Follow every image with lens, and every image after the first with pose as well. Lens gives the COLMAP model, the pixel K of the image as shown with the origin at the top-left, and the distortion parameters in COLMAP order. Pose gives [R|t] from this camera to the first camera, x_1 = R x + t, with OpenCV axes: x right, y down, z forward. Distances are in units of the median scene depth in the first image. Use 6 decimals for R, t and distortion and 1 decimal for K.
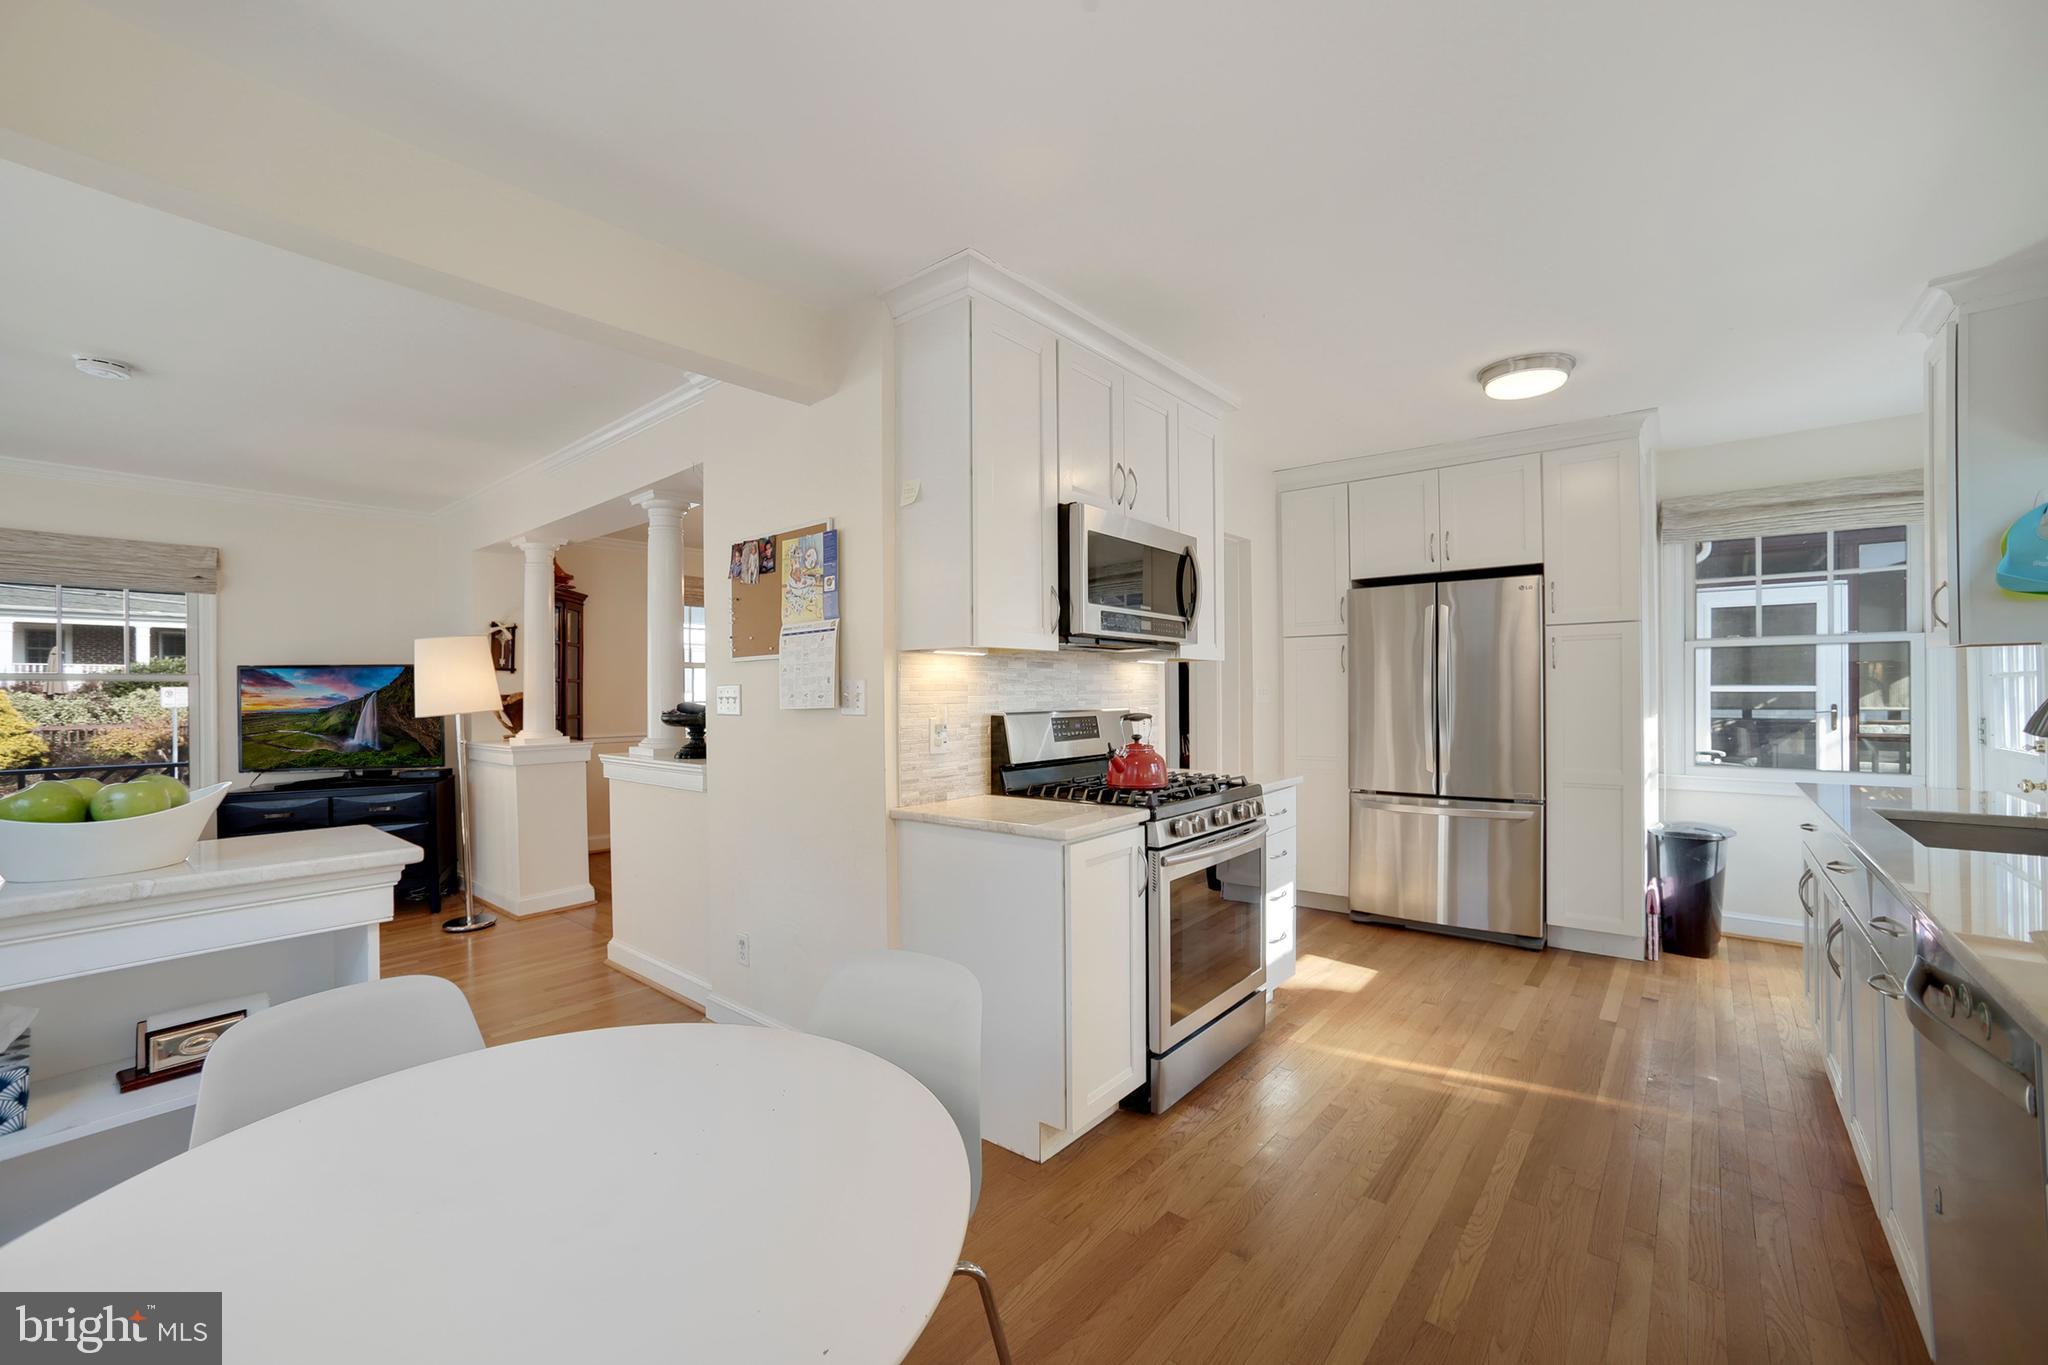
lens RADIAL K [[847.5, 0, 1007.4], [0, 847.5, 685.6], [0, 0, 1]] dist [-0.032052, 0.011729]
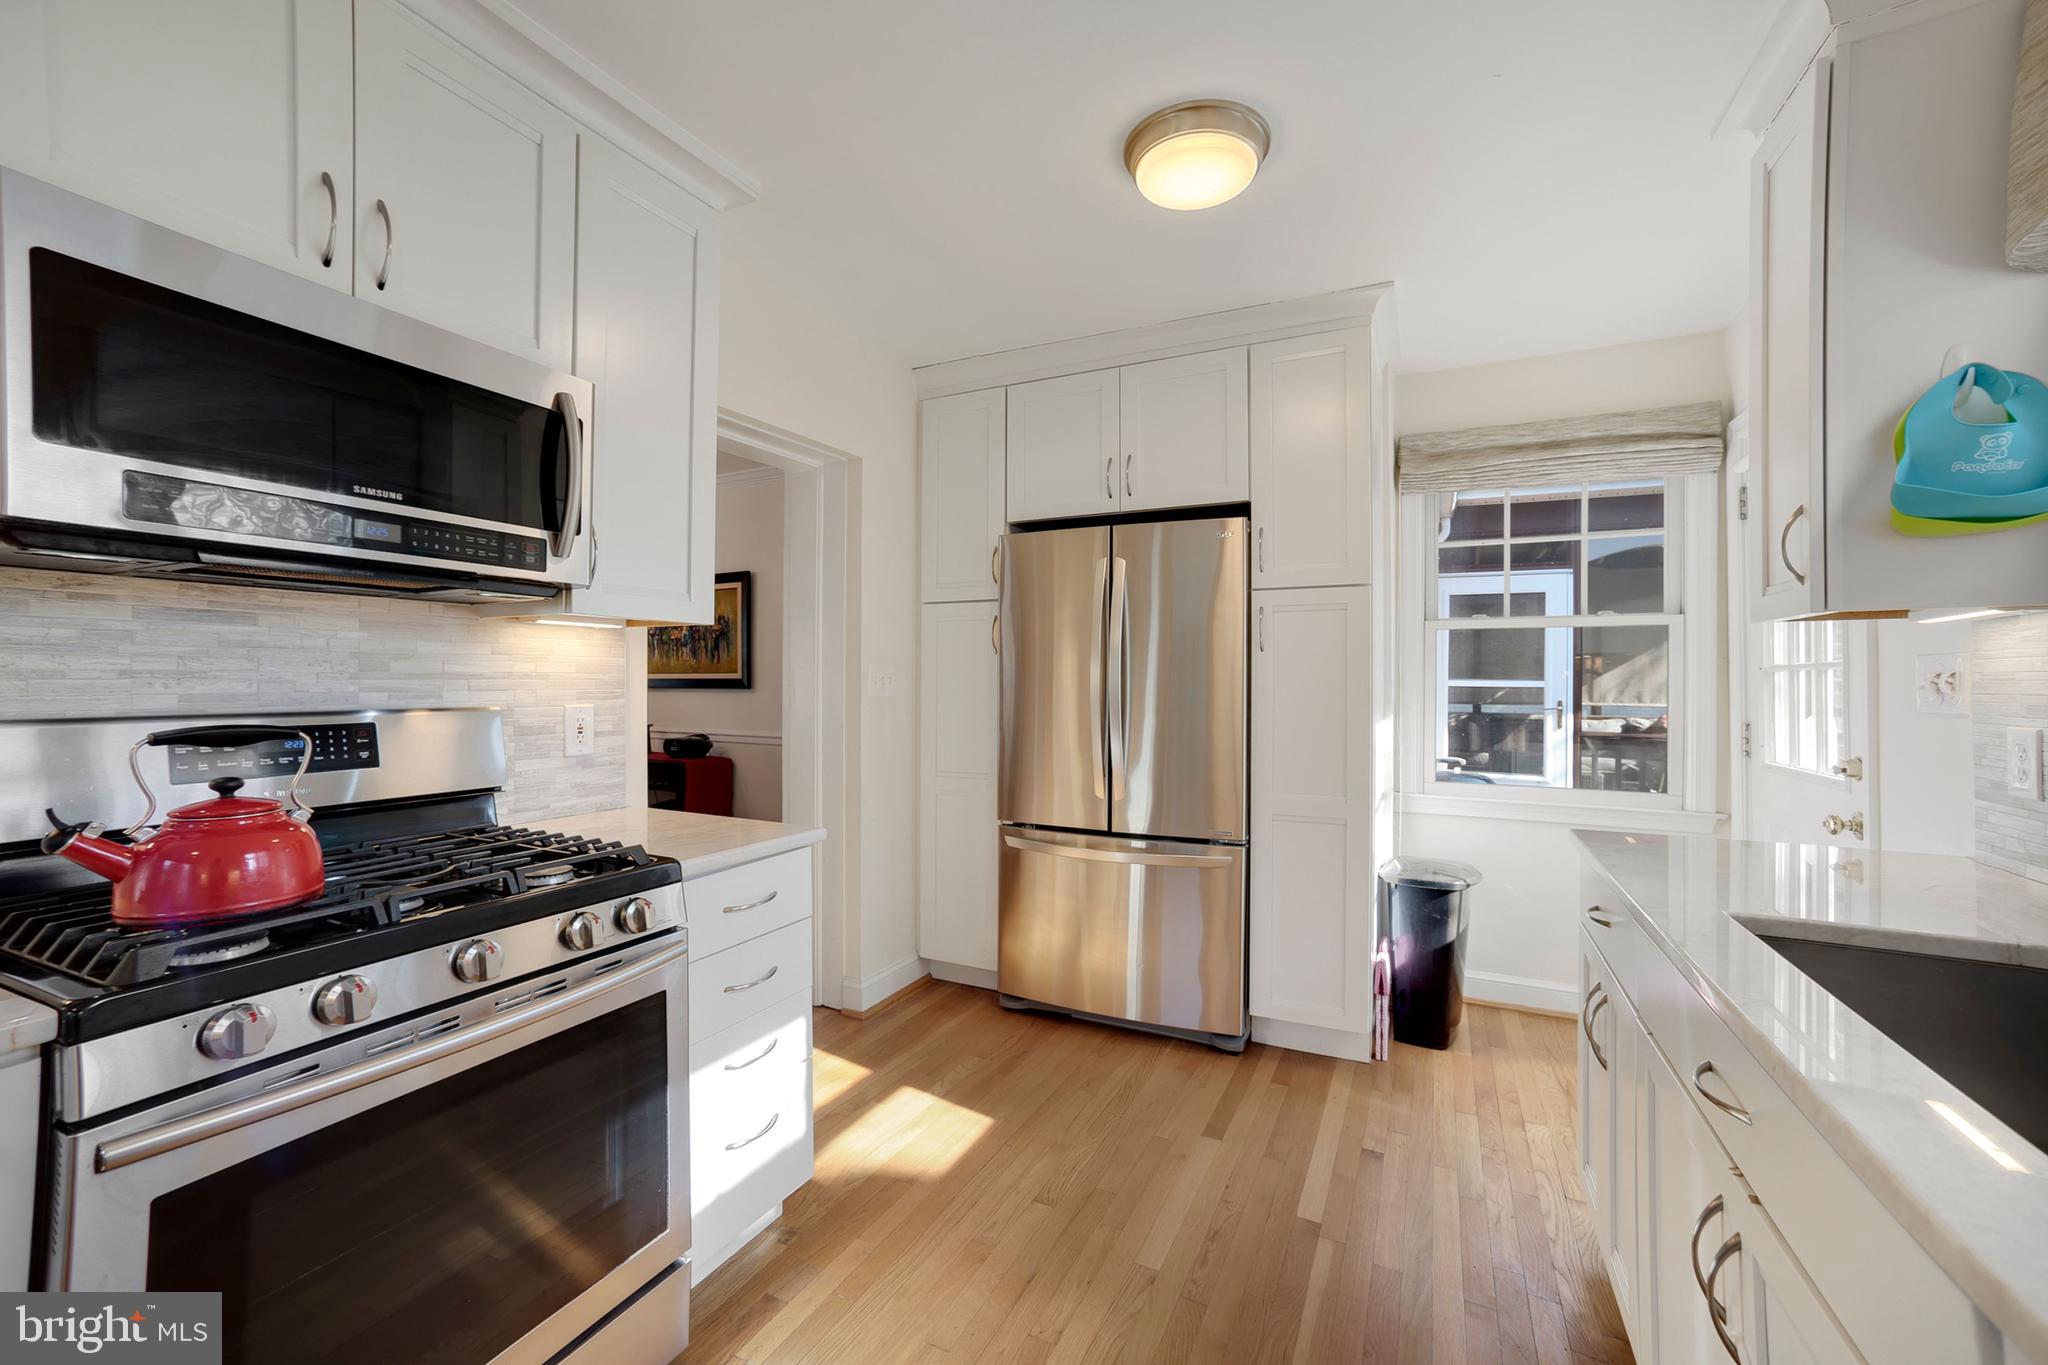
lens RADIAL K [[847.5, 0, 1009.2], [0, 847.5, 669.2], [0, 0, 1]] dist [-0.032052, 0.011729]
pose [[0.974969, 0.014369, 0.221876, 0.293617], [-0.013040, 0.999887, -0.007456, 0.002387], [-0.221958, 0.004376, 0.975046, 0.360885]]
